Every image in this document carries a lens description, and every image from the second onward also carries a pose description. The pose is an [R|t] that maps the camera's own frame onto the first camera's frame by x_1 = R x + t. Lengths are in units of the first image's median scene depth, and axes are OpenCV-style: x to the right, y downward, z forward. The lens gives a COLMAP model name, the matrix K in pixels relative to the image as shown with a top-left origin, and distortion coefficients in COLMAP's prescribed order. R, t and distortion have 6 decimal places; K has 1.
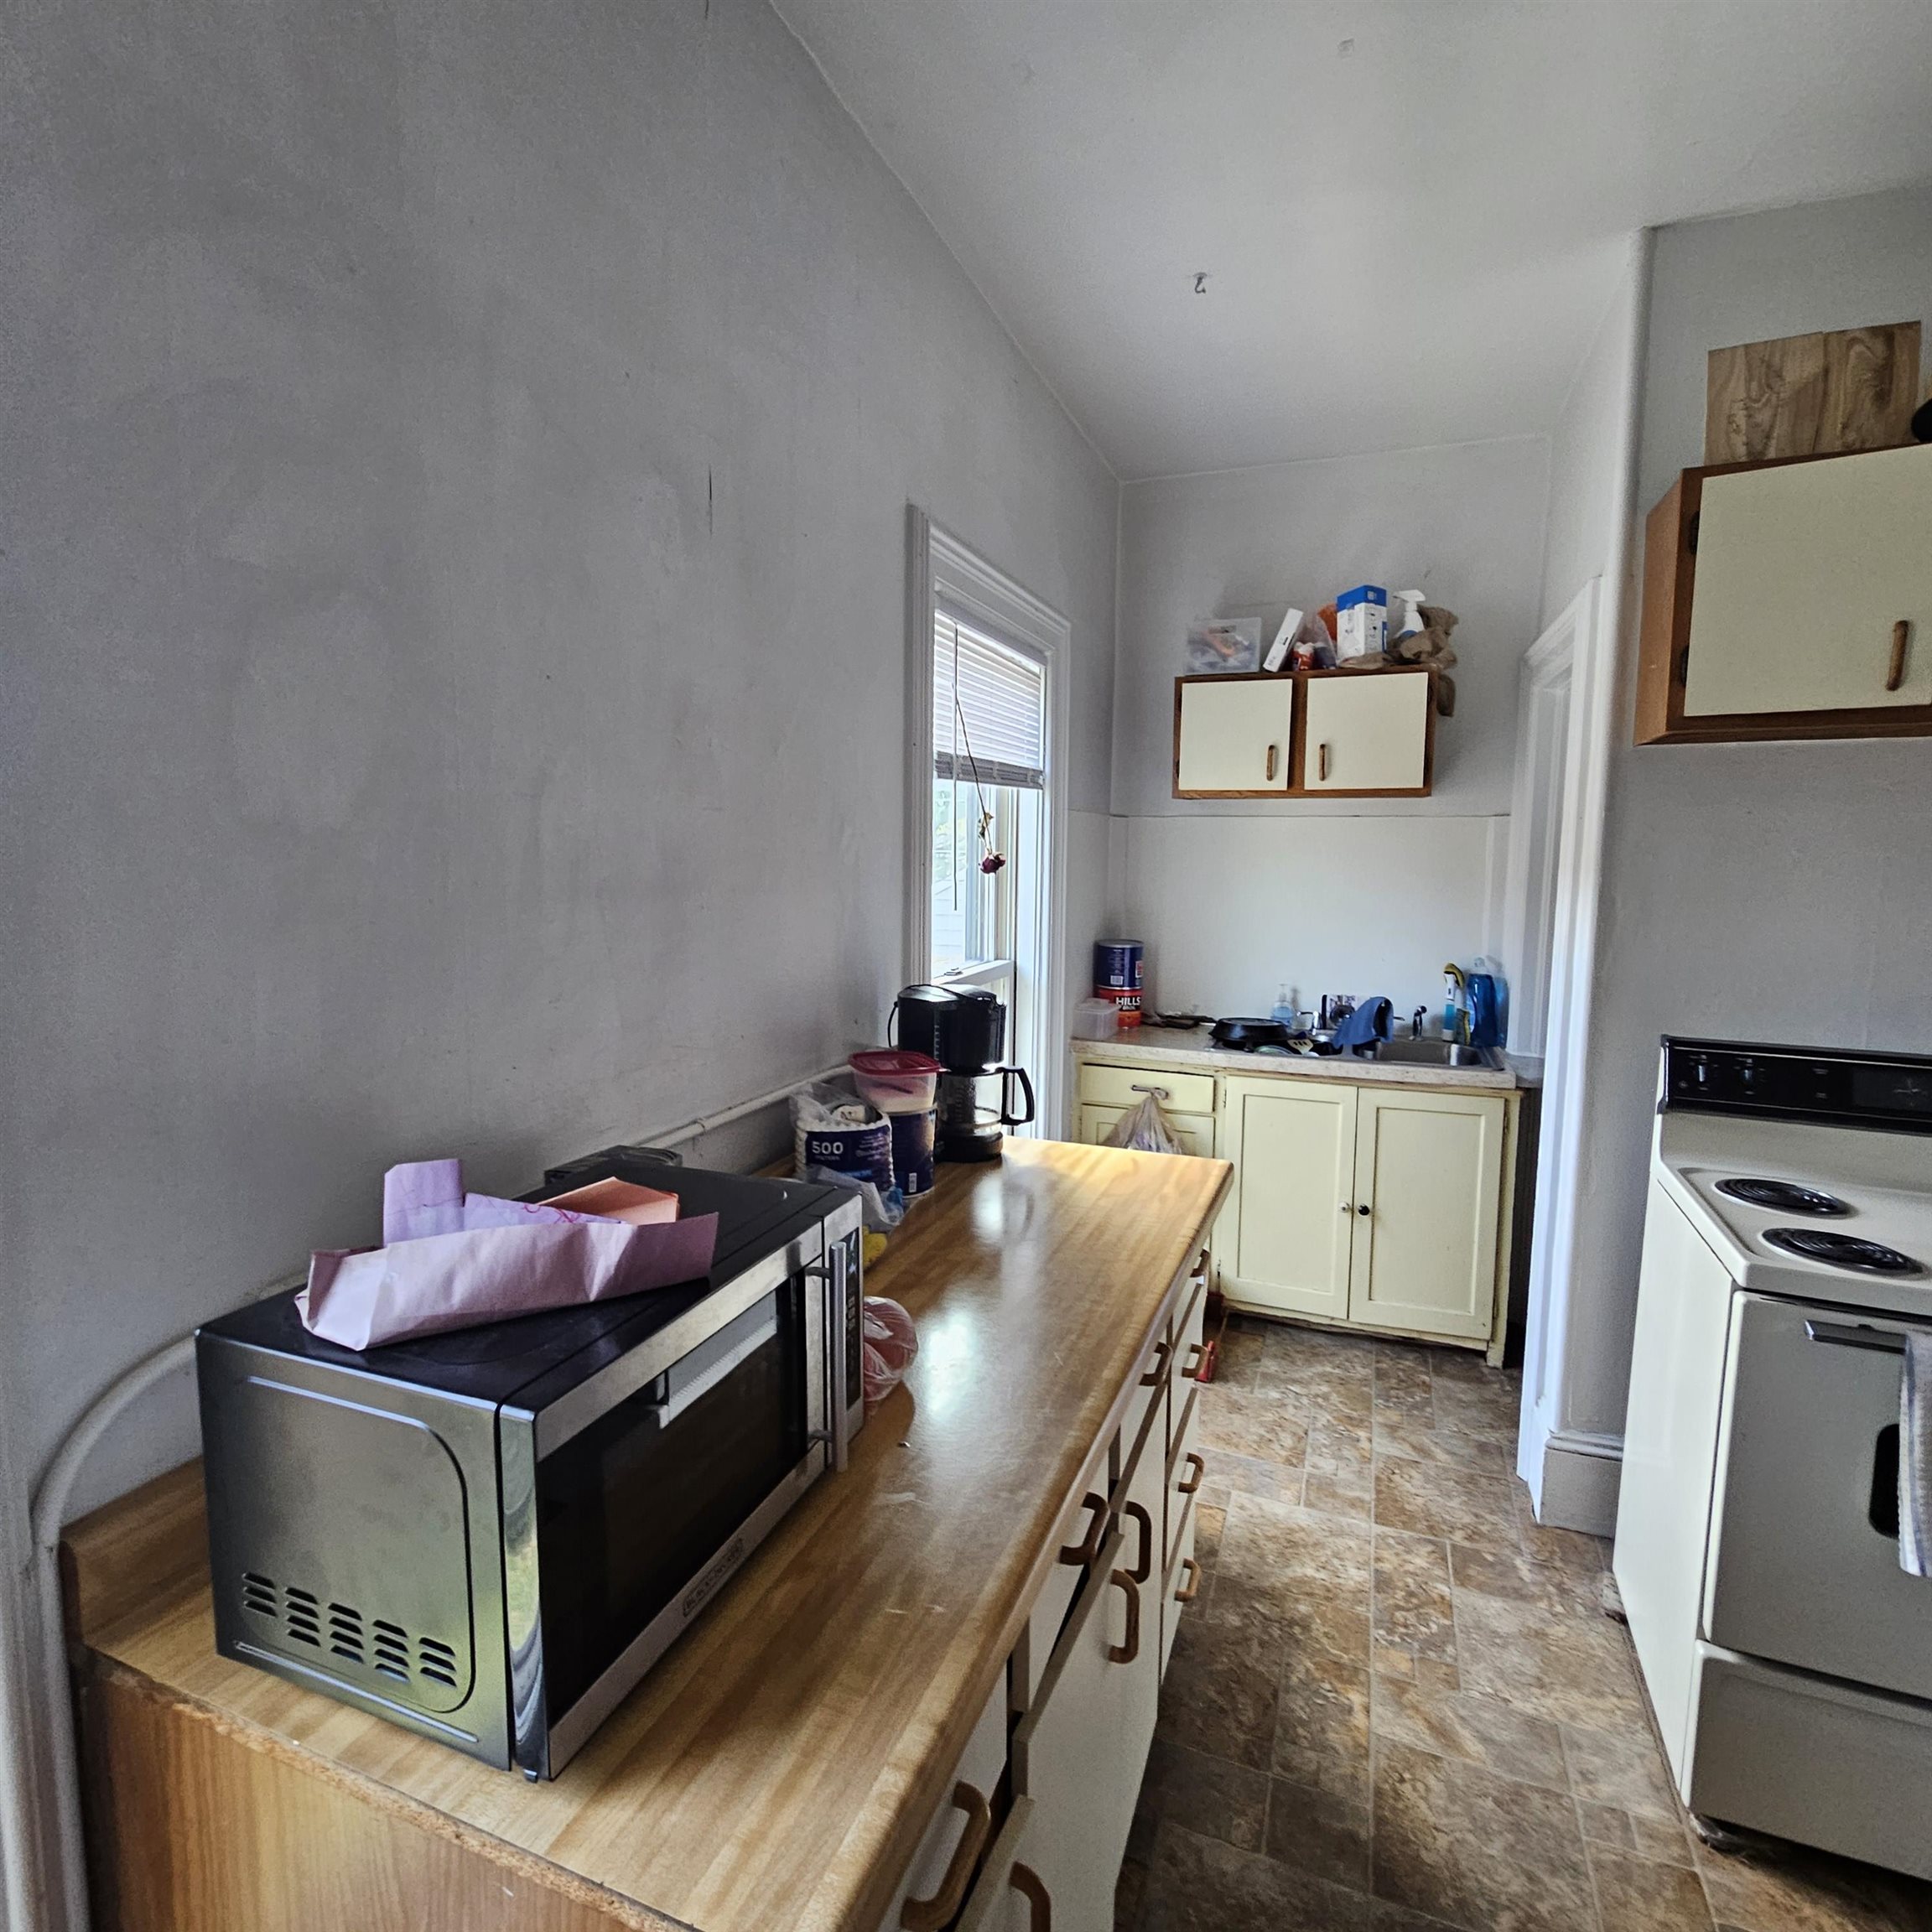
lens RADIAL K [[1063.0, 0, 957.0], [0, 1063.0, 952.8], [0, 0, 1]] dist [-0.001168, -0.000792]
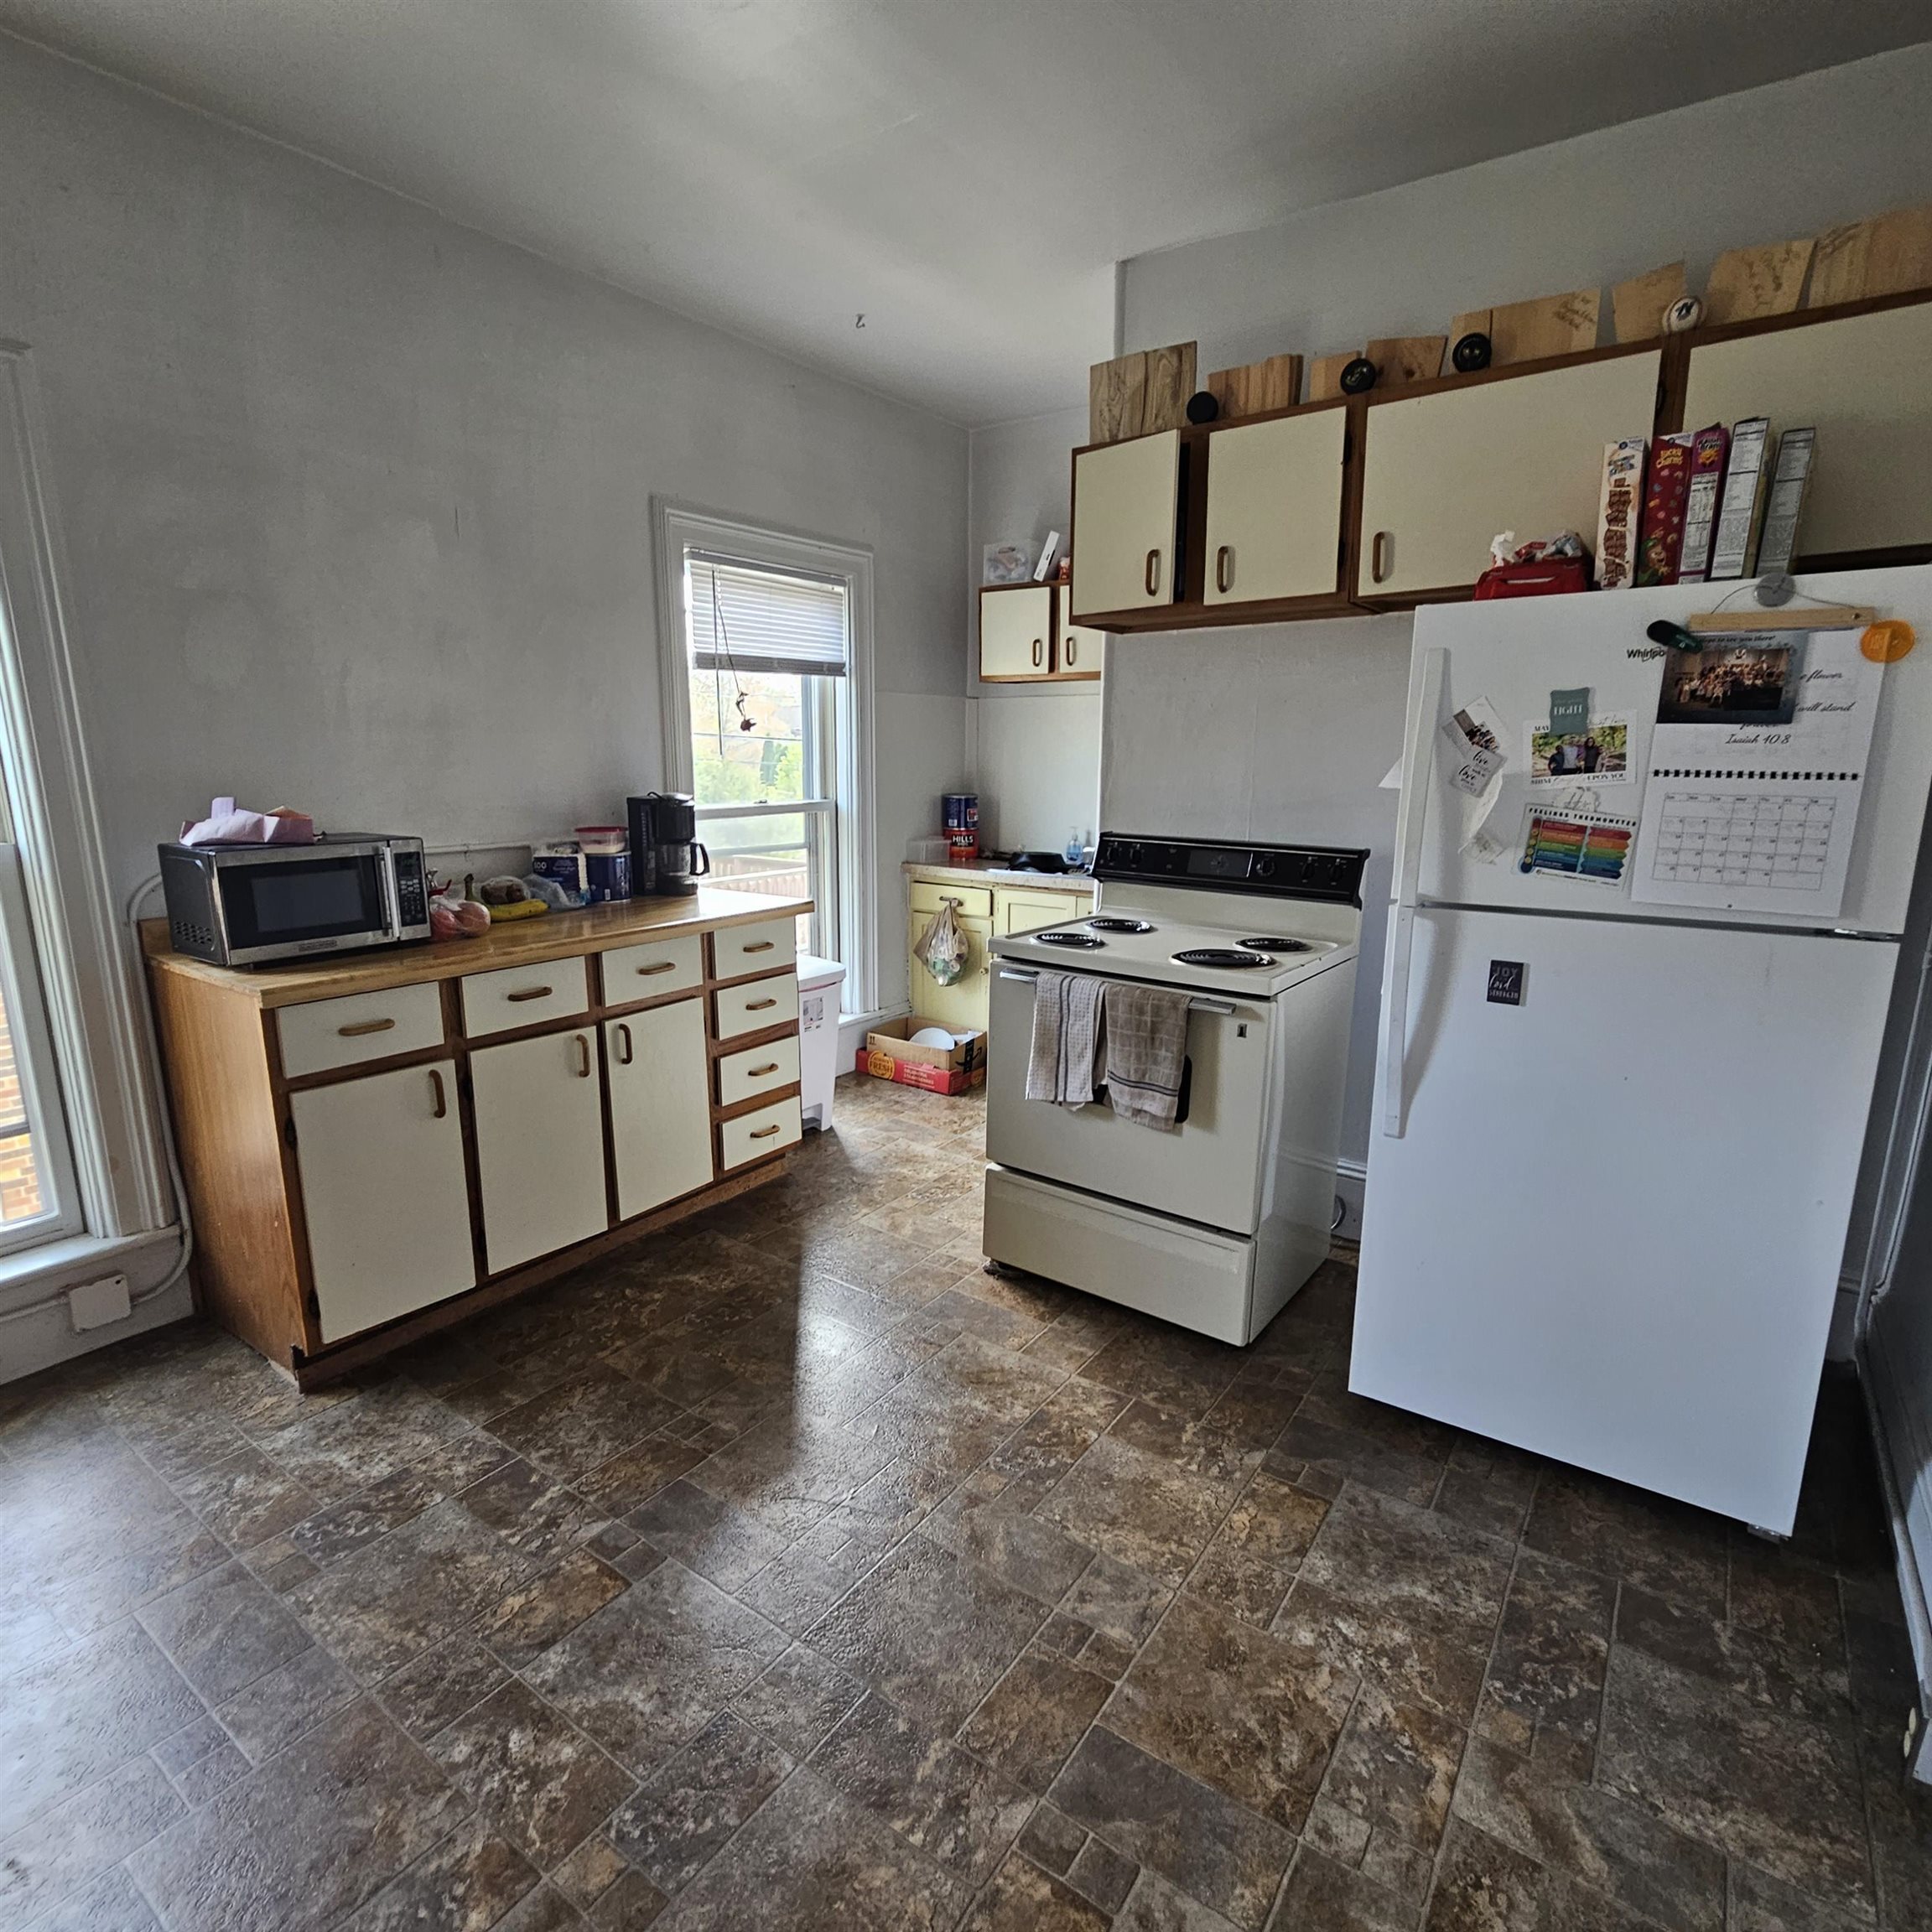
lens RADIAL K [[1073.6, 0, 955.7], [0, 1073.6, 972.3], [0, 0, 1]] dist [-0.002011, 0.002999]
pose [[0.970007, 0.044694, -0.238932, 0.769485], [-0.019898, 0.994252, 0.105198, 0.111854], [0.242260, -0.097288, 0.965321, -0.504948]]
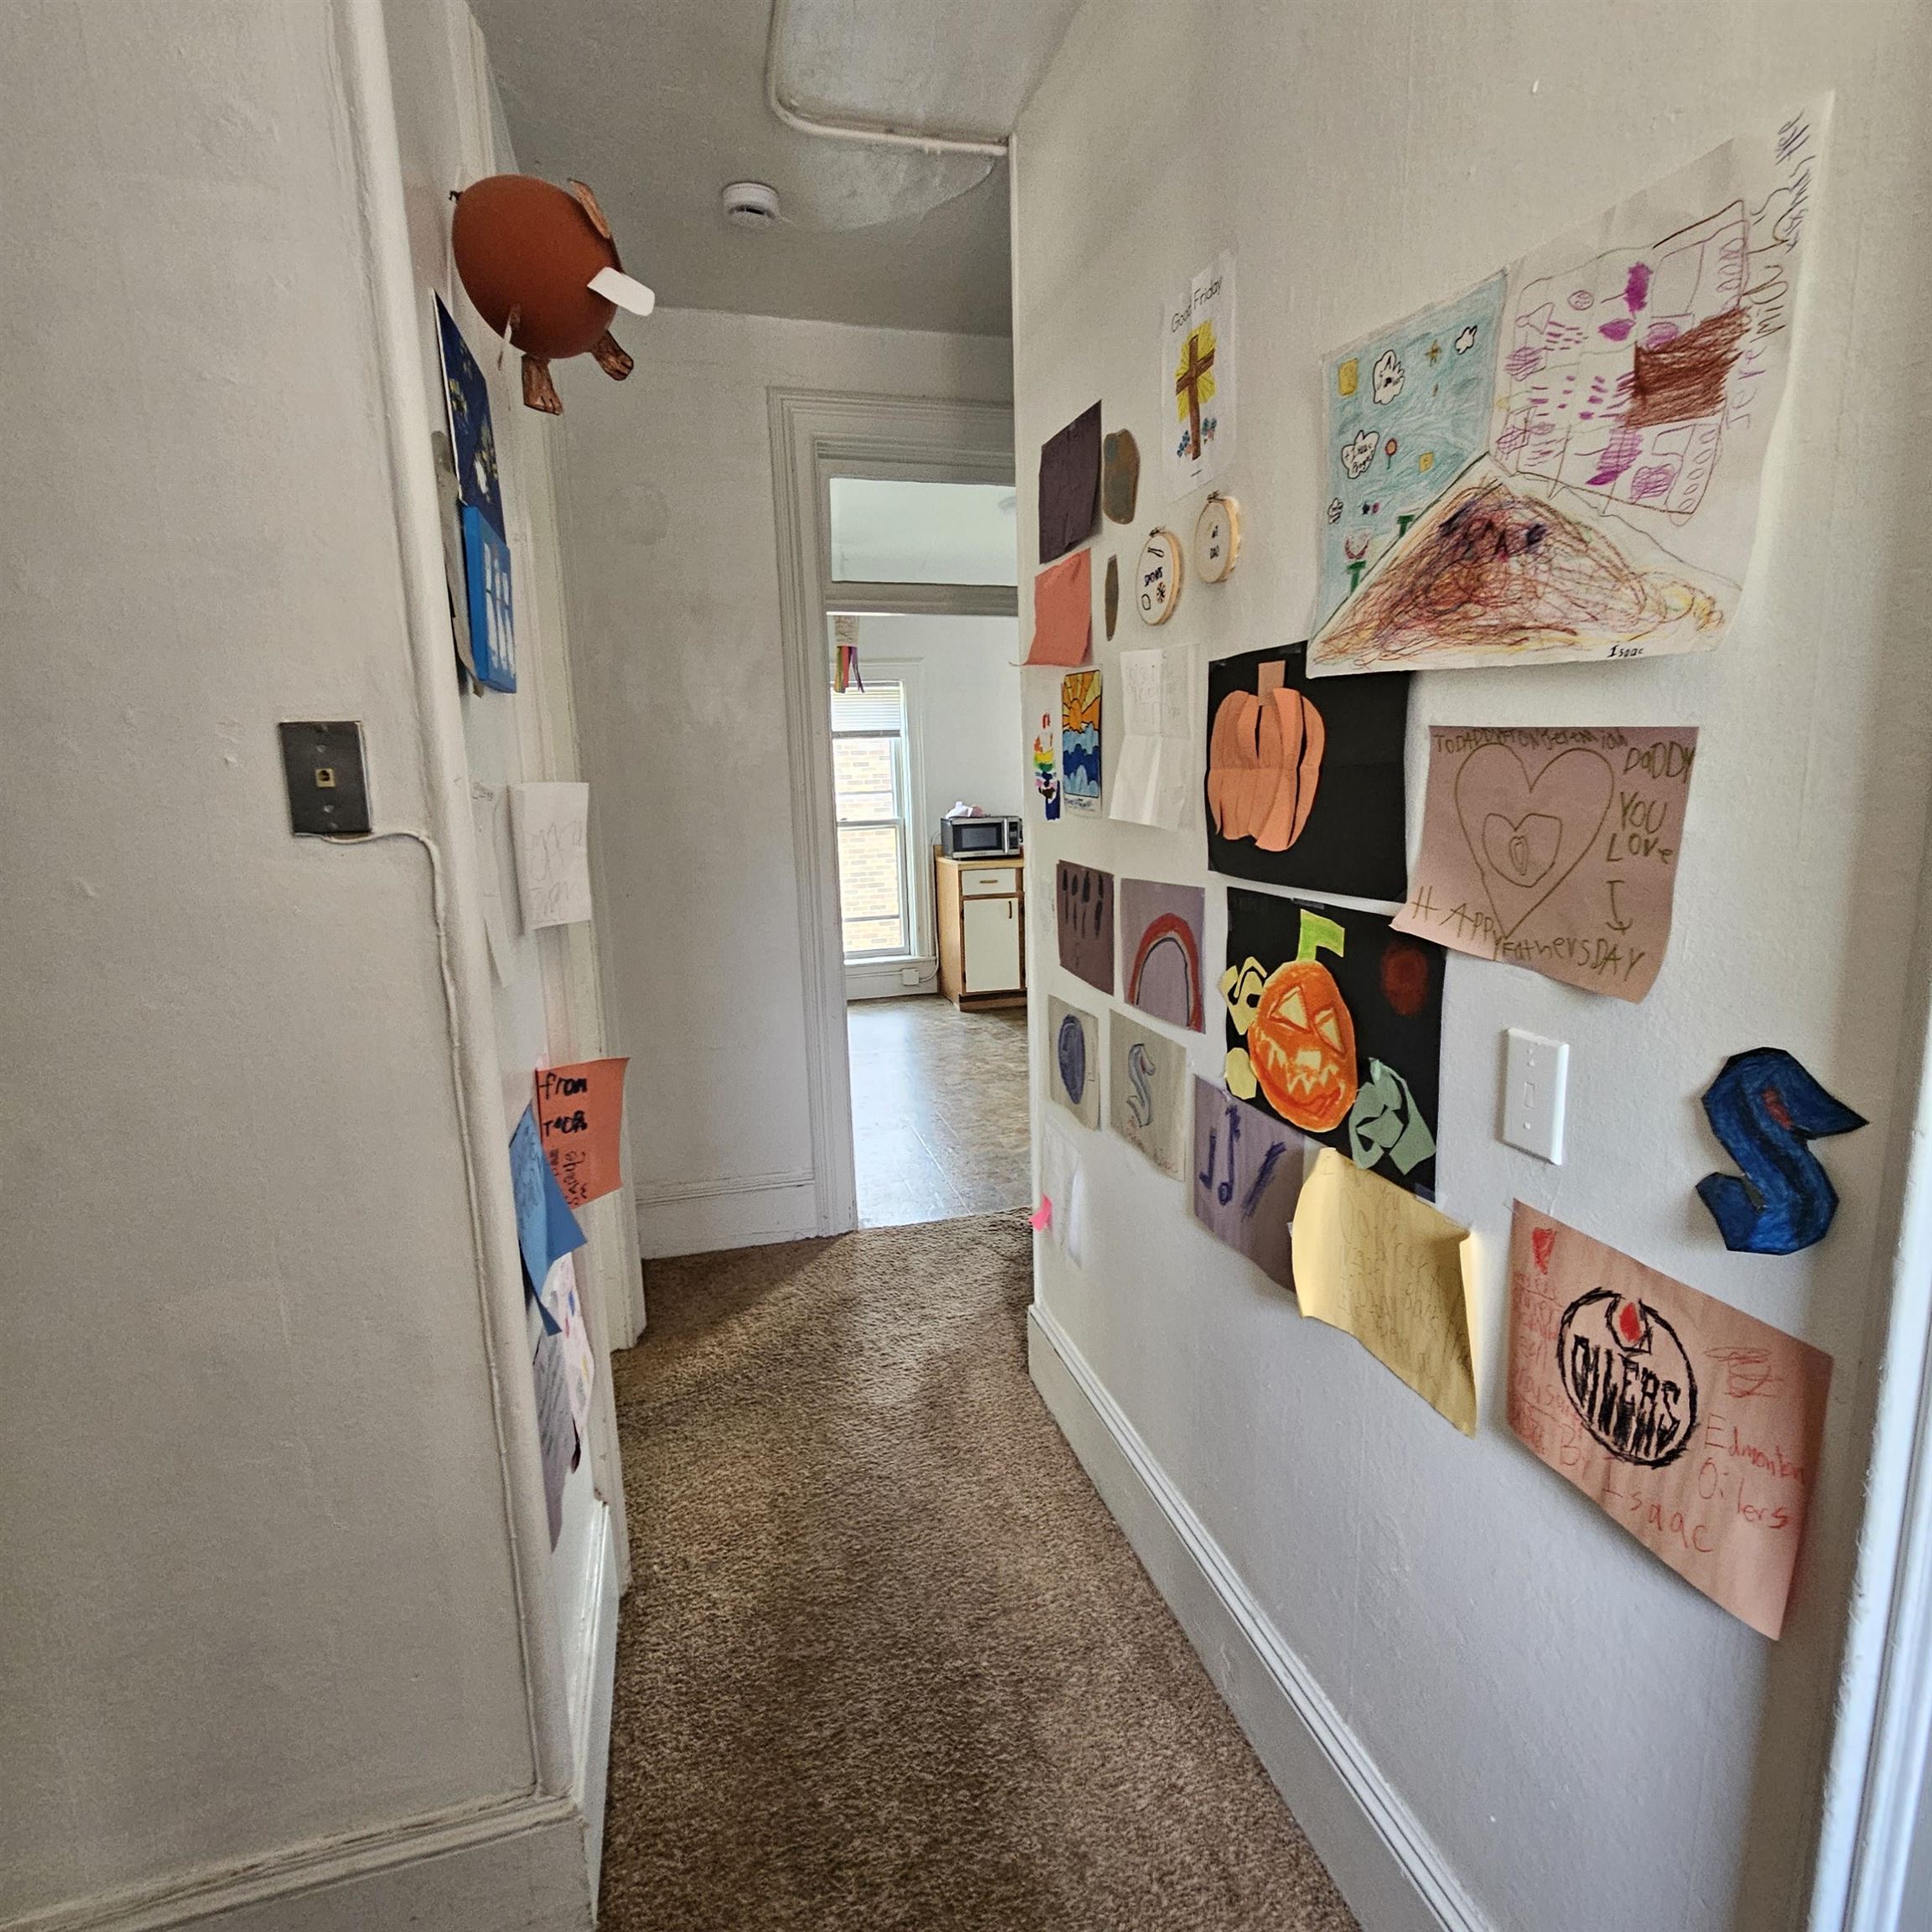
lens RADIAL K [[1073.6, 0, 955.7], [0, 1073.6, 972.3], [0, 0, 1]] dist [-0.002011, 0.002999]
pose [[0.588179, 0.109369, -0.801302, 2.220847], [-0.041799, 0.993600, 0.104933, 0.223293], [0.807650, -0.028226, 0.588986, -1.406808]]
